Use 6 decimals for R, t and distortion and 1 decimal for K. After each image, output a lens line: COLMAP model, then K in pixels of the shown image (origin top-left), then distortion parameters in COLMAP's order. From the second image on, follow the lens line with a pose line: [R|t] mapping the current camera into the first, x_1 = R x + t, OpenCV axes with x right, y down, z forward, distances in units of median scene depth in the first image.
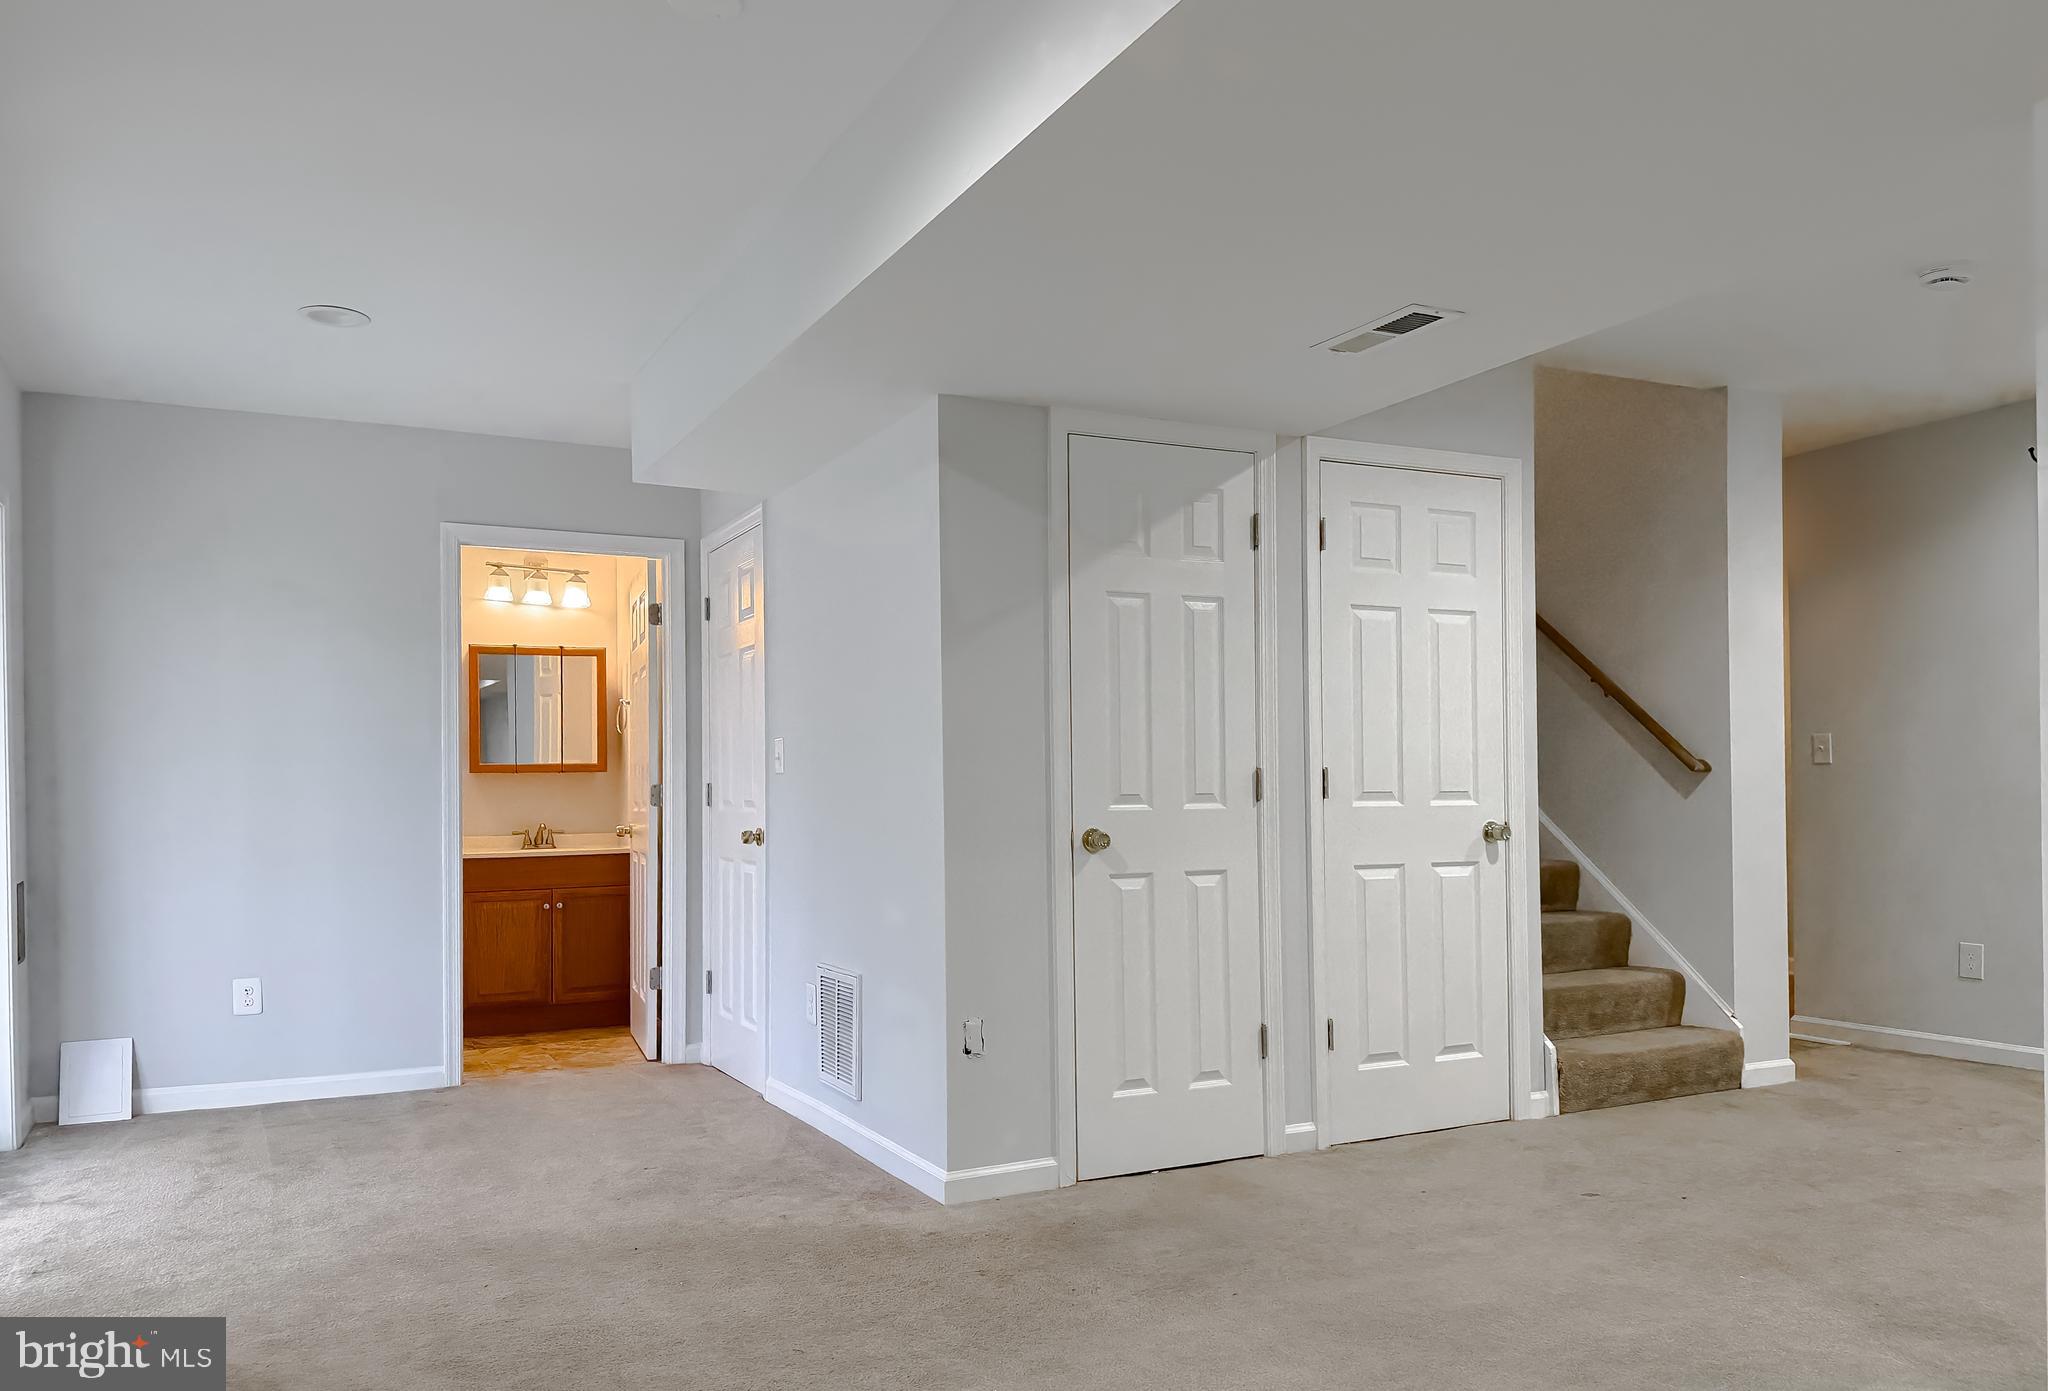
lens RADIAL K [[1490.7, 0, 1022.8], [0, 1490.7, 720.7], [0, 0, 1]] dist [0.050783, -0.070865]
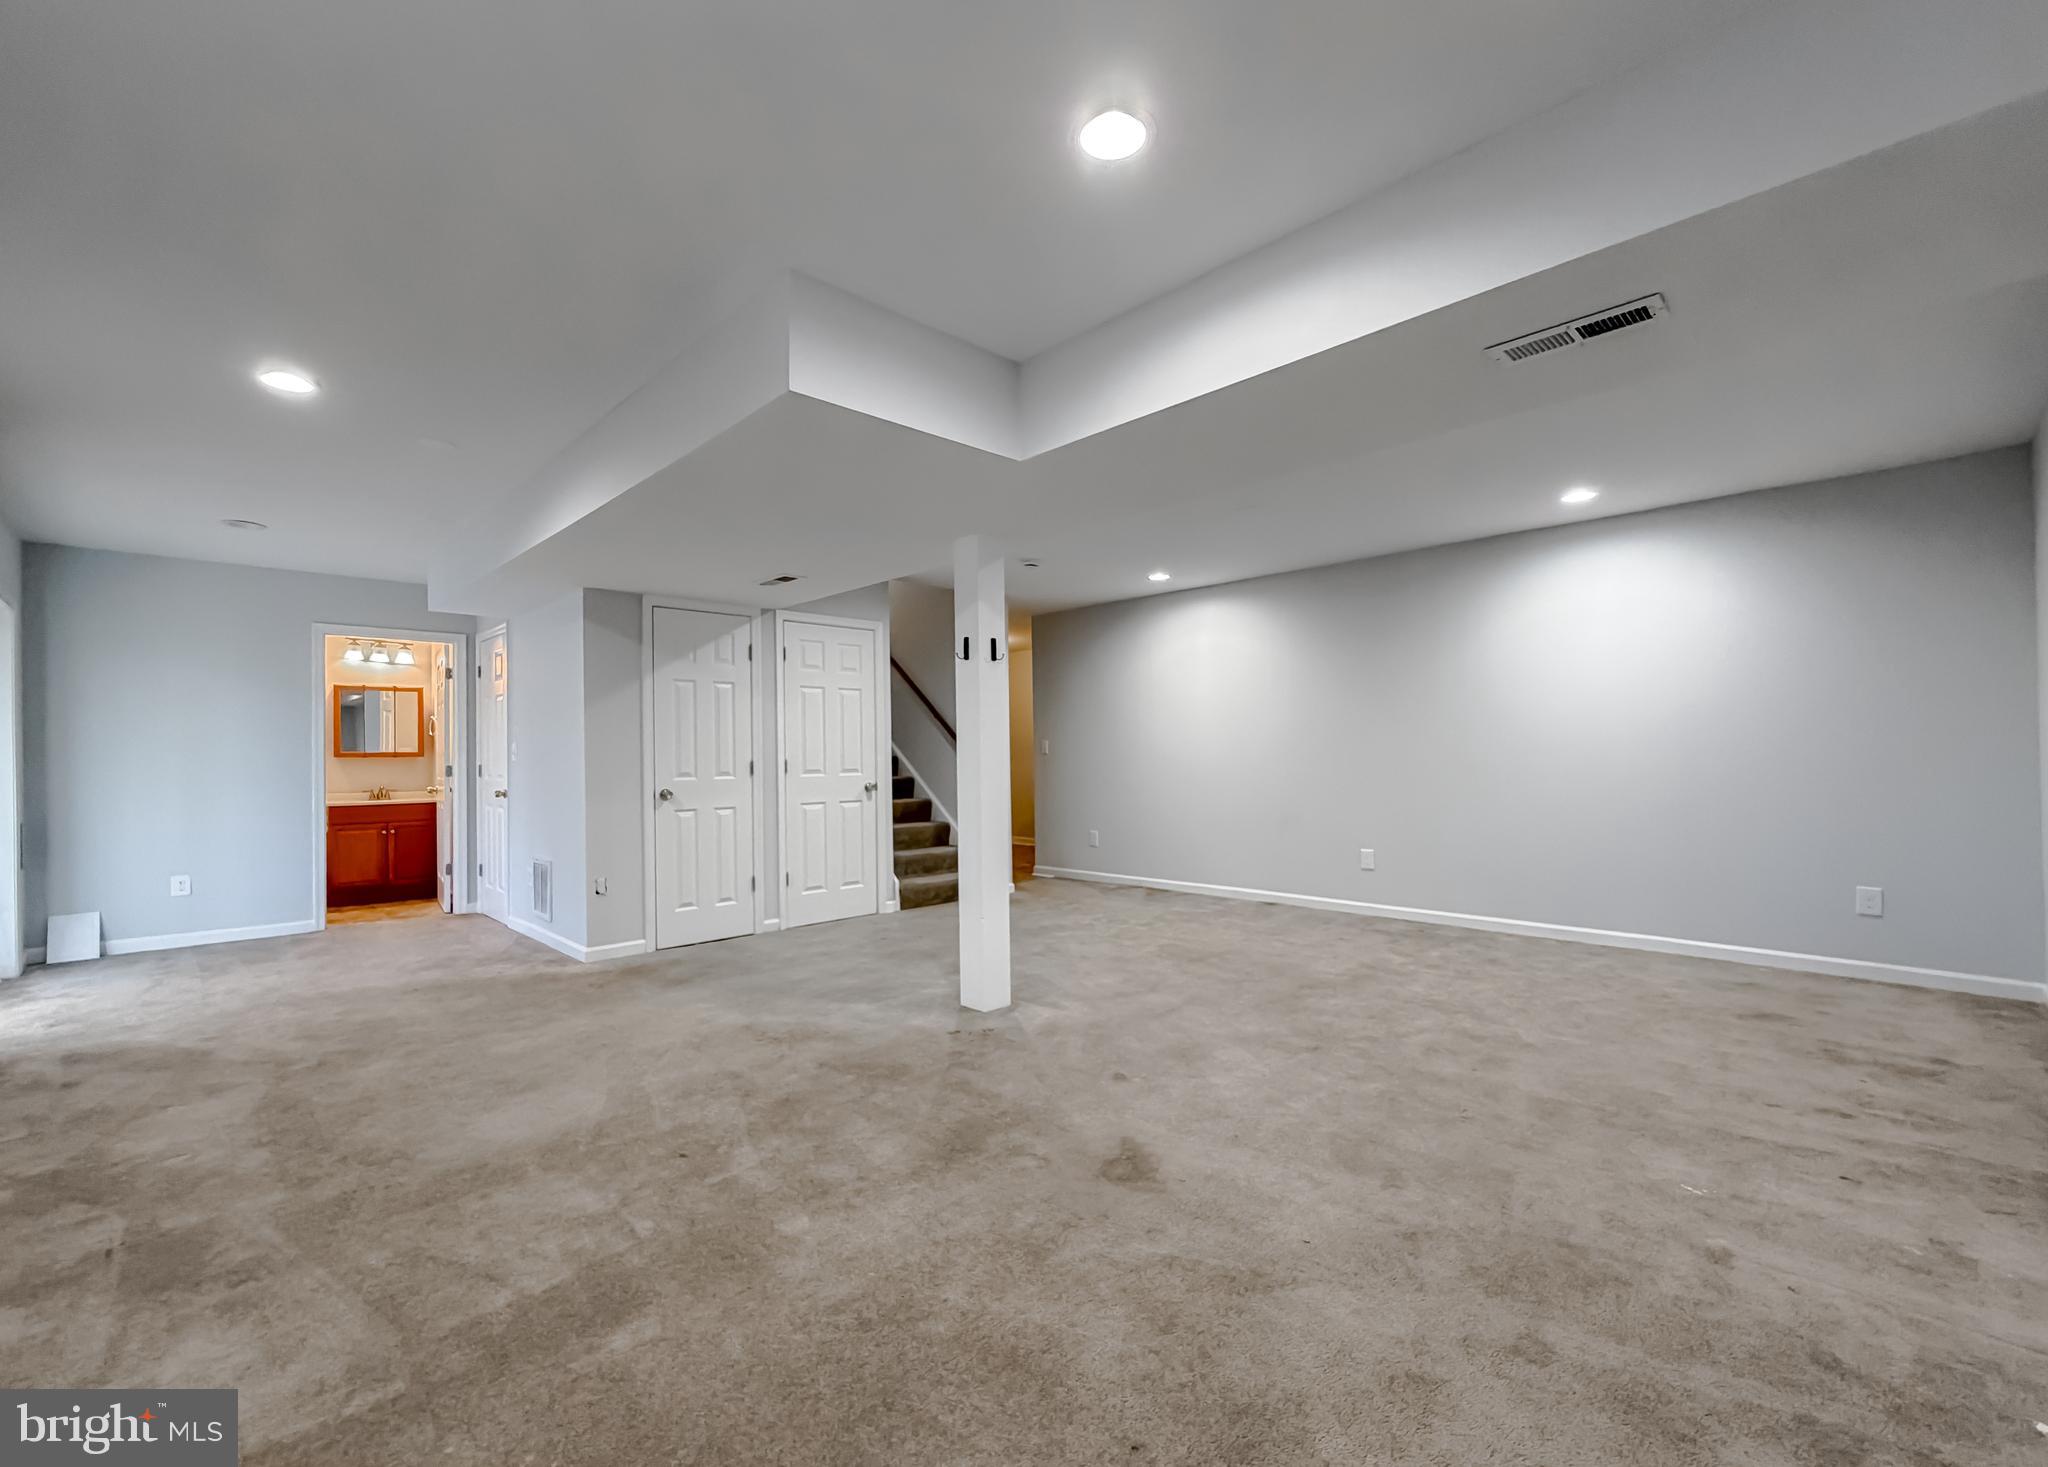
lens RADIAL K [[867.7, 0, 1024.0], [0, 867.7, 733.5], [0, 0, 1]] dist [0.000171, -0.000042]
pose [[0.953423, 0.008024, 0.301529, 0.132899], [-0.013365, 0.999788, 0.015651, -0.028201], [-0.301339, -0.018952, 0.953329, -0.294589]]
